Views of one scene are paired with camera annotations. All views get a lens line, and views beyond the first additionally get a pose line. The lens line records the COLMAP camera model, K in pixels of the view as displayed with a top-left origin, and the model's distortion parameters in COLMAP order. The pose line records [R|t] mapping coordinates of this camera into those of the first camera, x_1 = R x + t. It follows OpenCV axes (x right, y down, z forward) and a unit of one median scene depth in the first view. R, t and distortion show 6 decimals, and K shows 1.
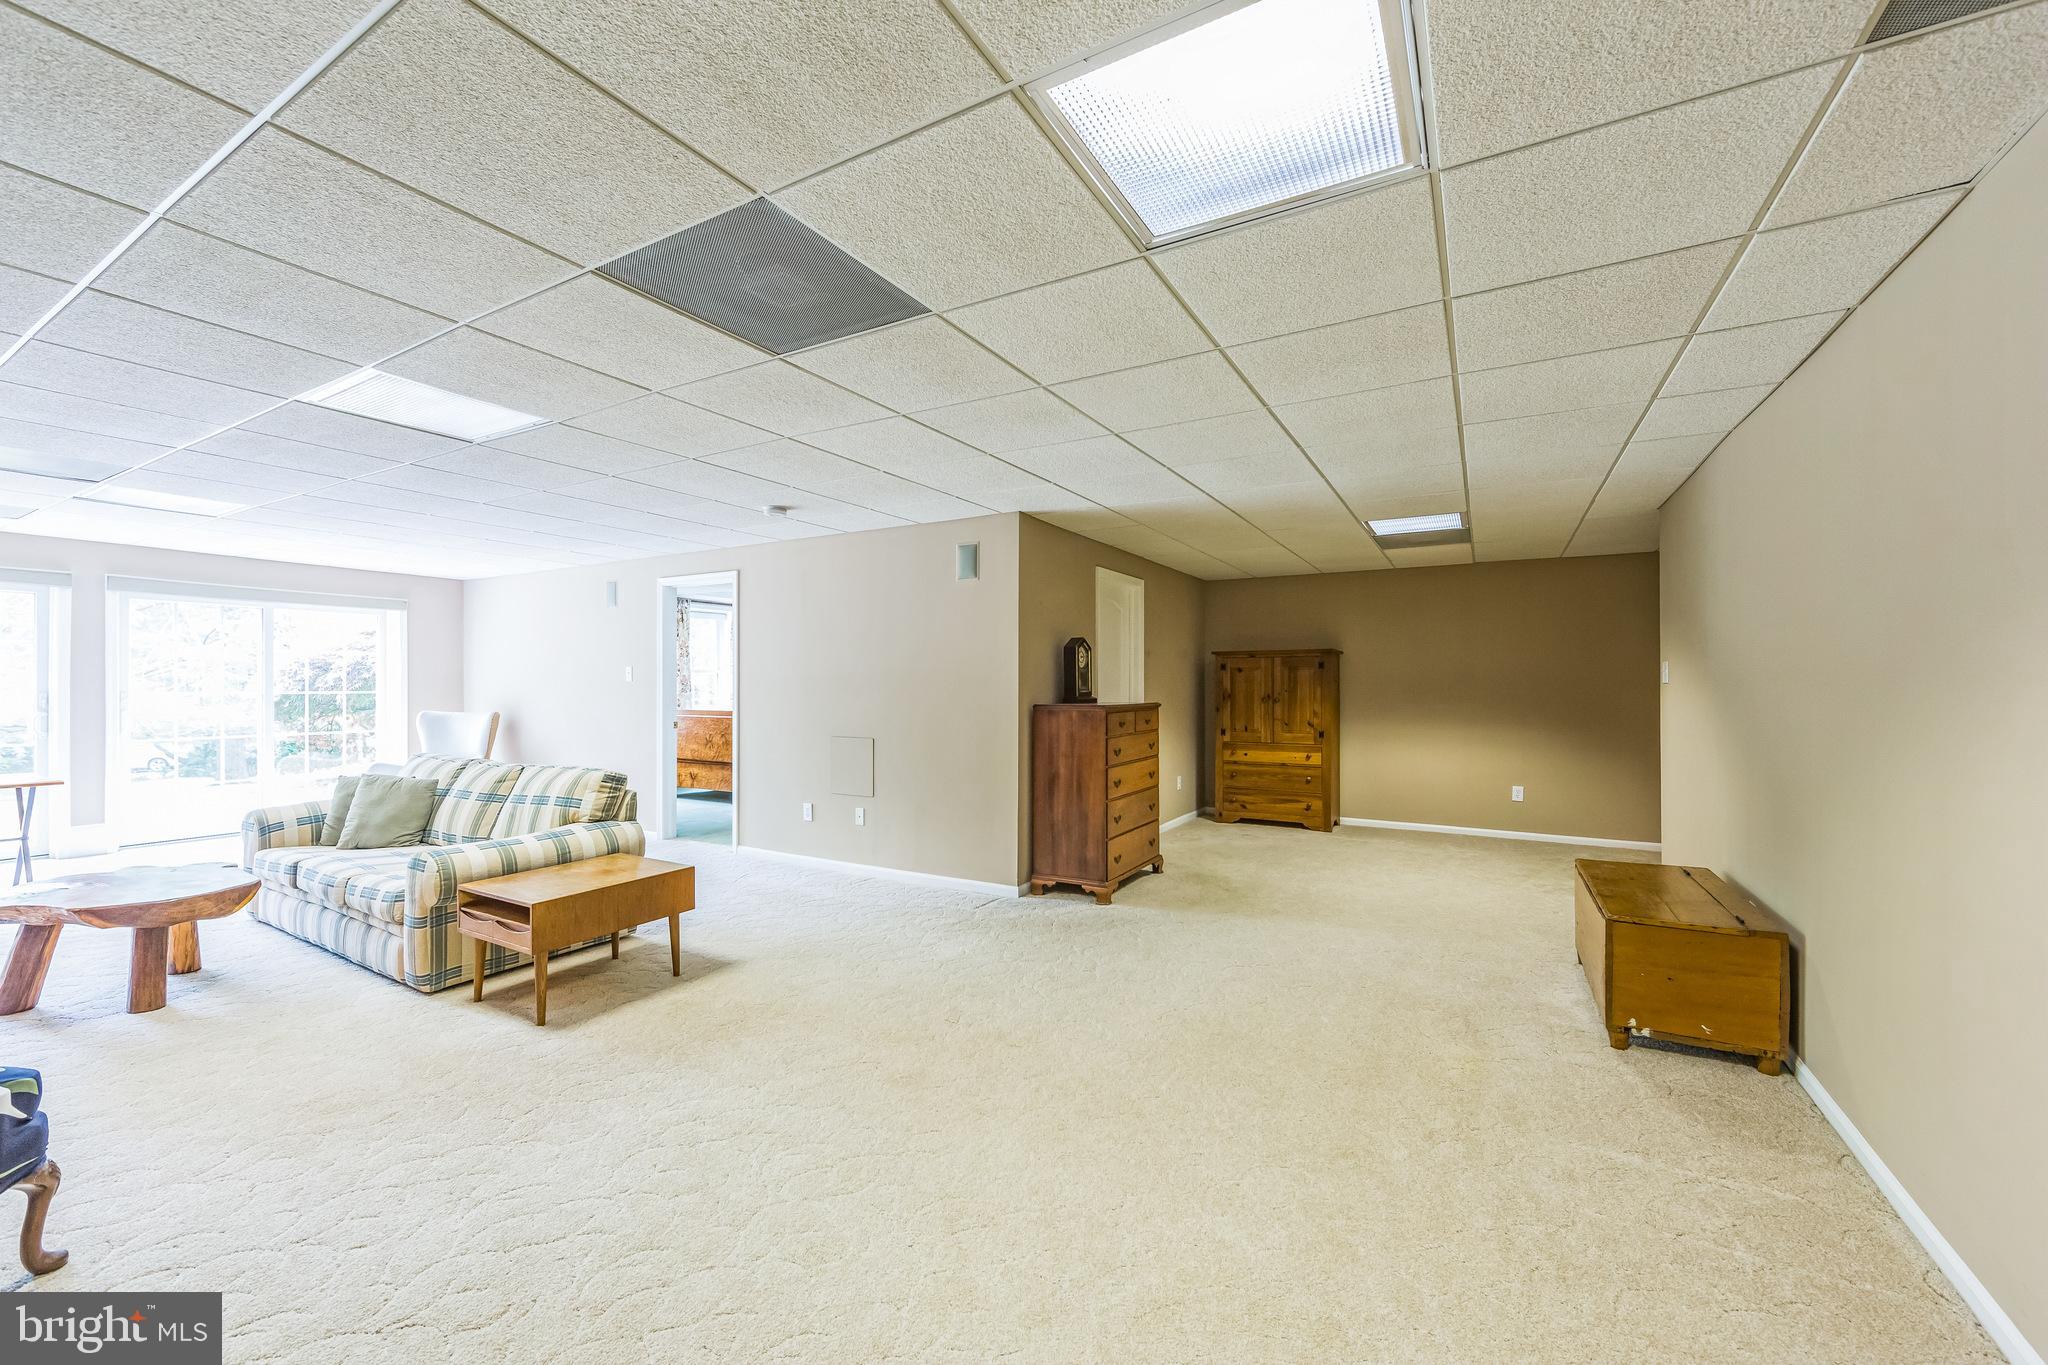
lens RADIAL K [[800.3, 0, 1026.8], [0, 800.3, 681.1], [0, 0, 1]] dist [-0.001823, 0.000213]
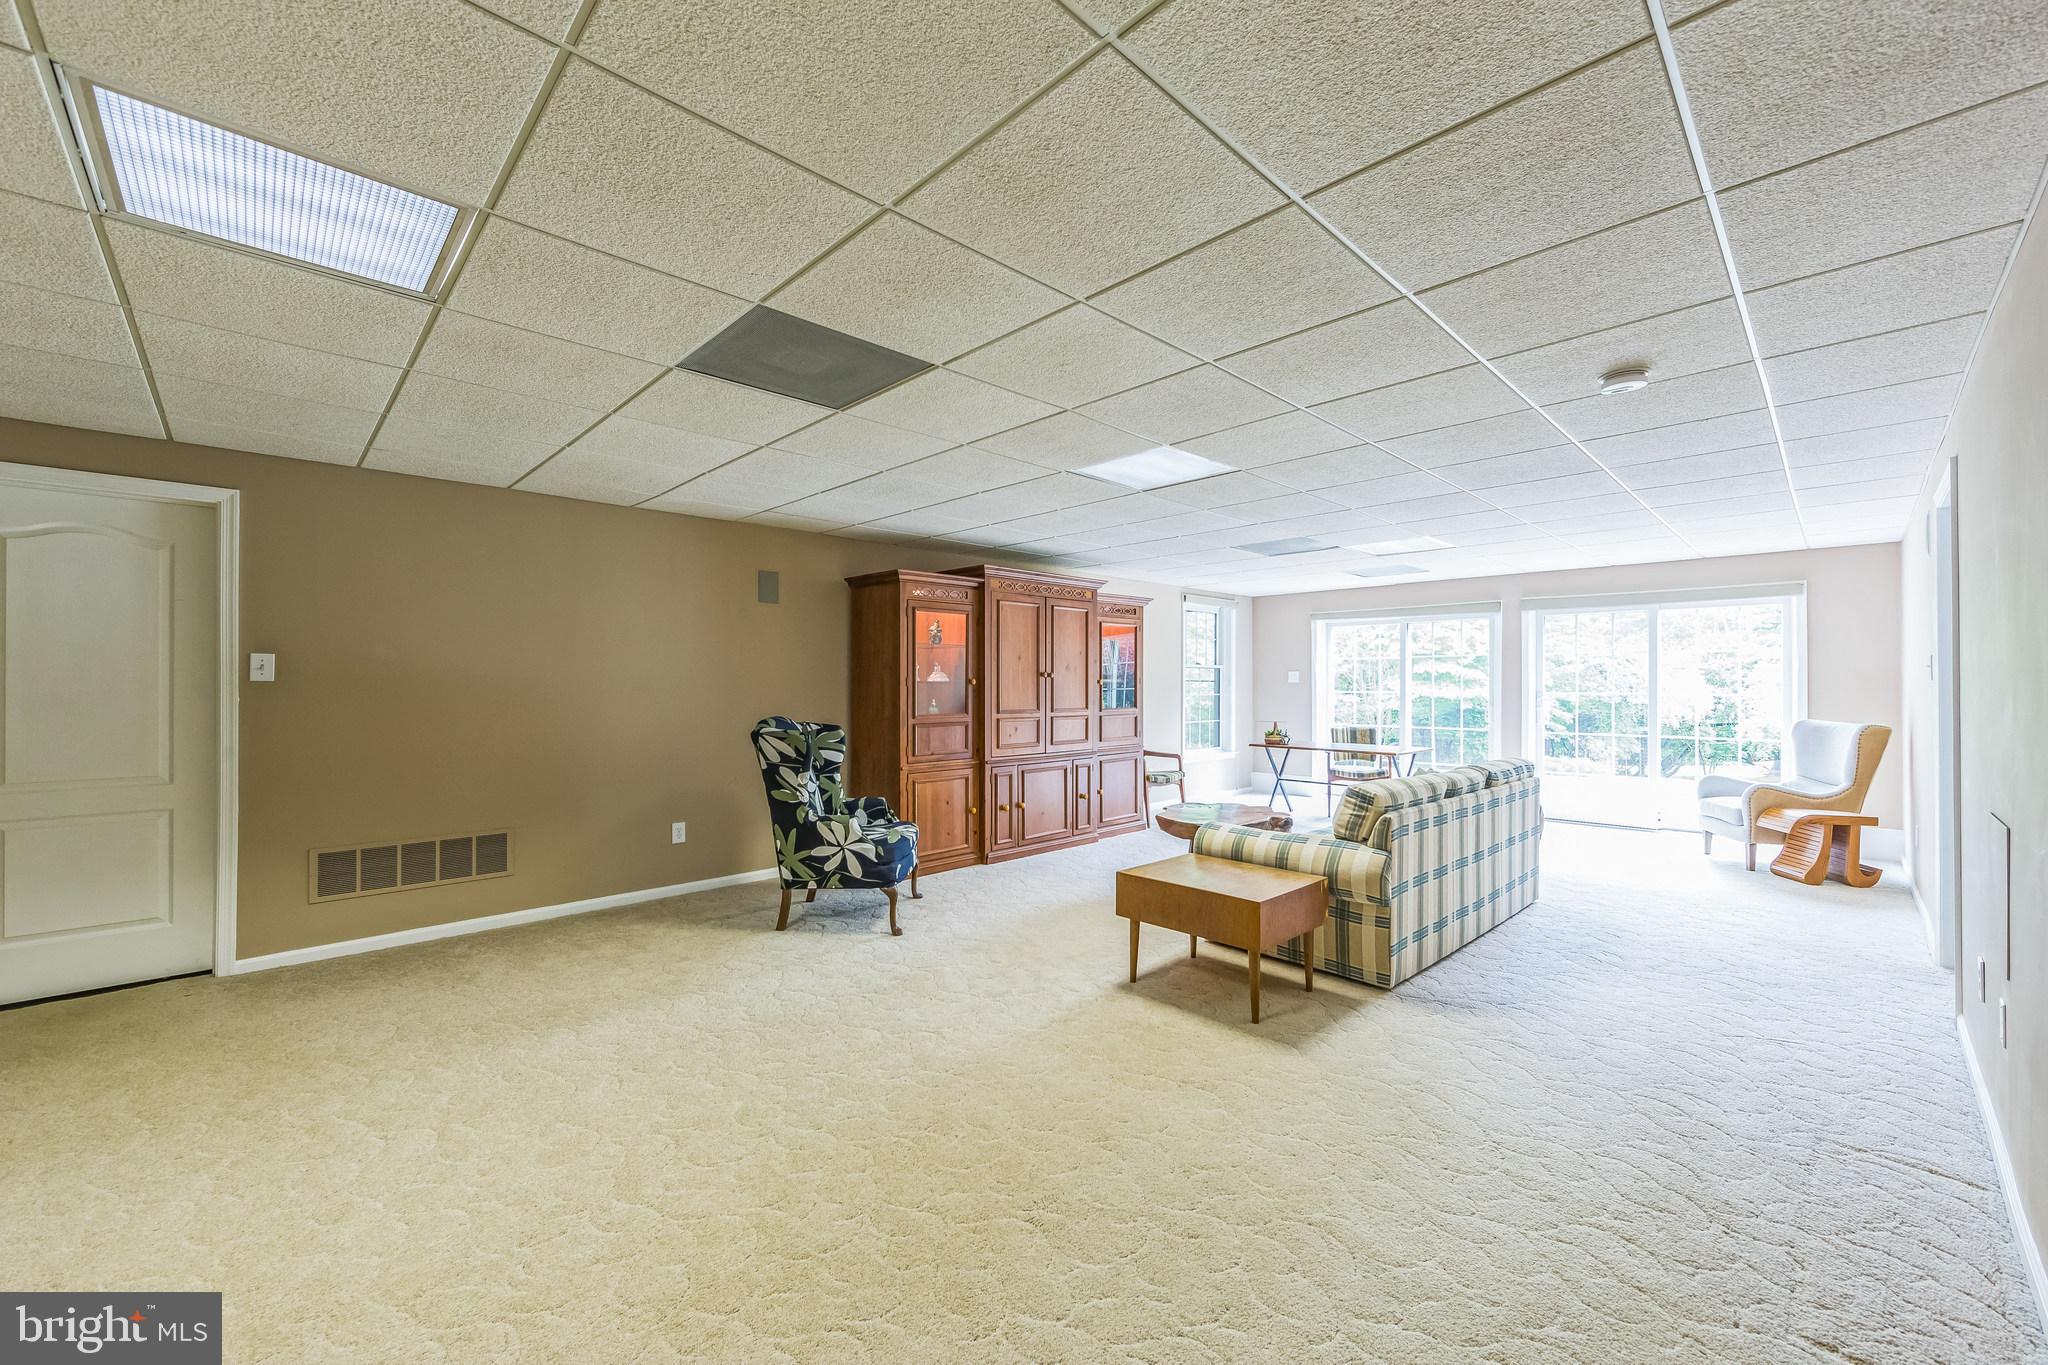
lens RADIAL K [[800.3, 0, 1030.1], [0, 800.3, 678.8], [0, 0, 1]] dist [-0.001823, 0.000213]
pose [[-0.265840, -0.004890, -0.964005, 0.443990], [-0.002700, 0.999987, -0.004328, 0.000863], [0.964013, 0.001452, -0.265850, 0.948537]]
